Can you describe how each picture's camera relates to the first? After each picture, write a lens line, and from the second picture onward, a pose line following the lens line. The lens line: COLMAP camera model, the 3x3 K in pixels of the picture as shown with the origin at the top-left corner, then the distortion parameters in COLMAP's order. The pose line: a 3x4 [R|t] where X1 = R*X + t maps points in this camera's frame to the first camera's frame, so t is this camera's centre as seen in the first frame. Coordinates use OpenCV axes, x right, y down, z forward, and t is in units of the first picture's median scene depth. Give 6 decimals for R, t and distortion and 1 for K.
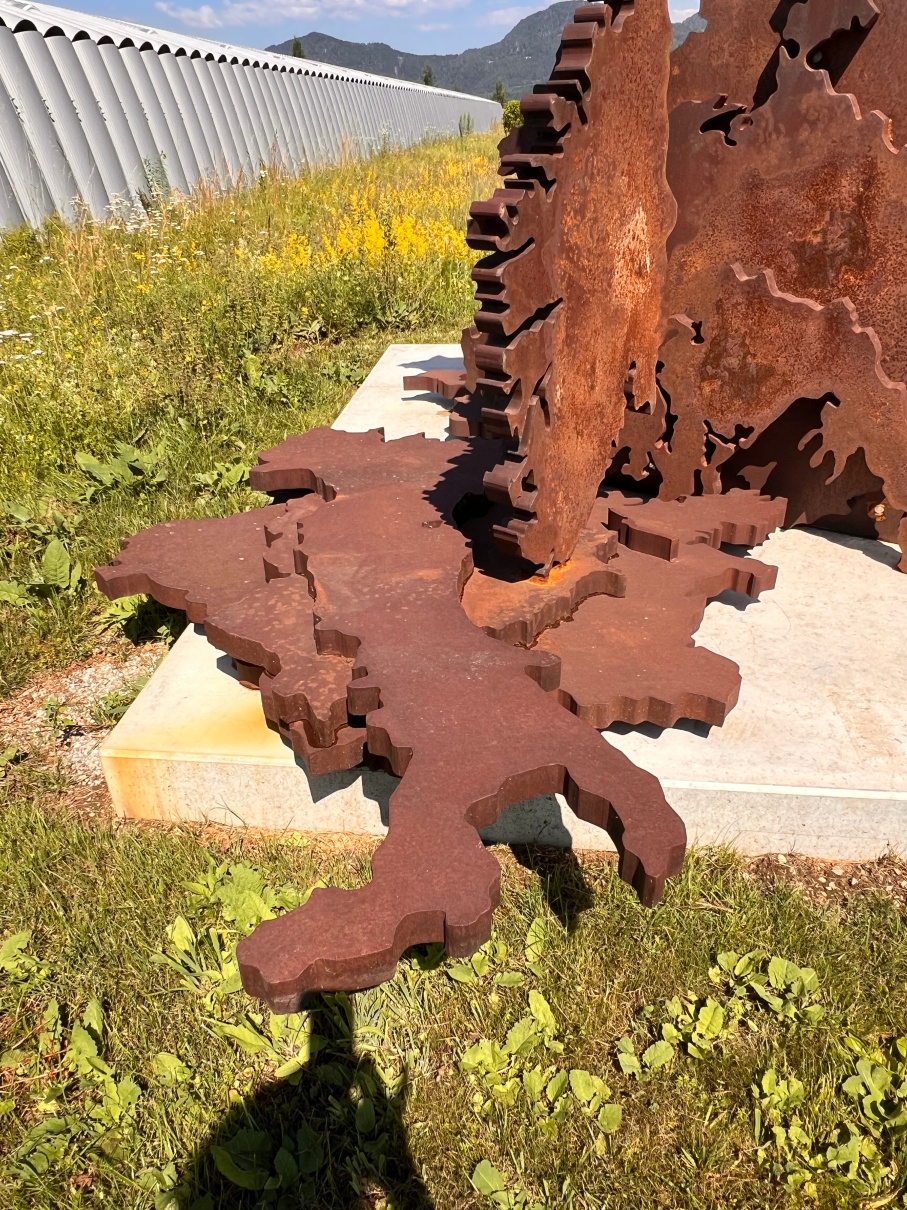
lens RADIAL K [[857.0, 0, 453.5], [0, 857.0, 605.0], [0, 0, 1]] dist [-0.004541, -0.000758]
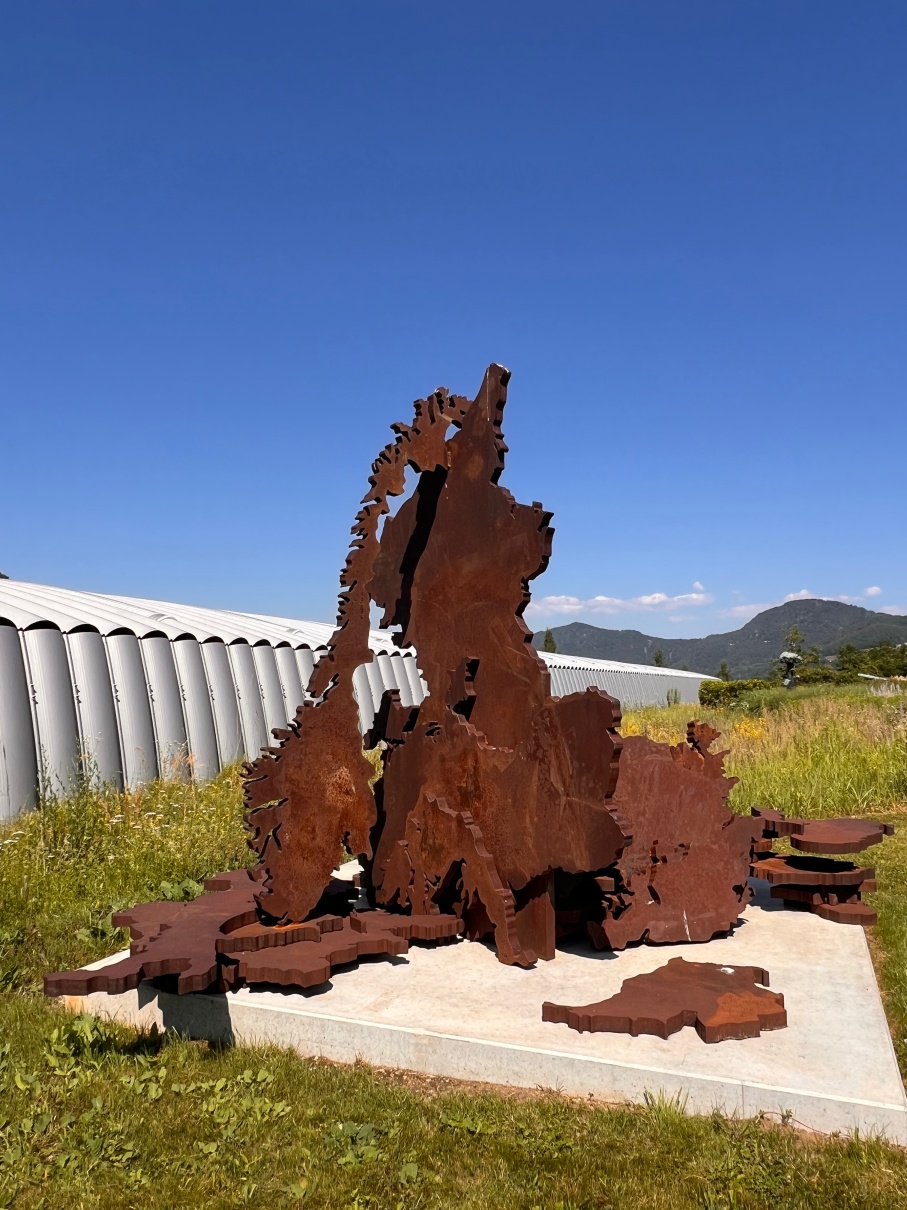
lens RADIAL K [[857.0, 0, 453.5], [0, 857.0, 605.0], [0, 0, 1]] dist [-0.004541, -0.000758]
pose [[0.960862, -0.004973, -0.276982, 0.989291], [-0.154580, 0.820084, -0.550970, 0.373329], [0.229889, 0.572222, 0.787219, -0.915615]]
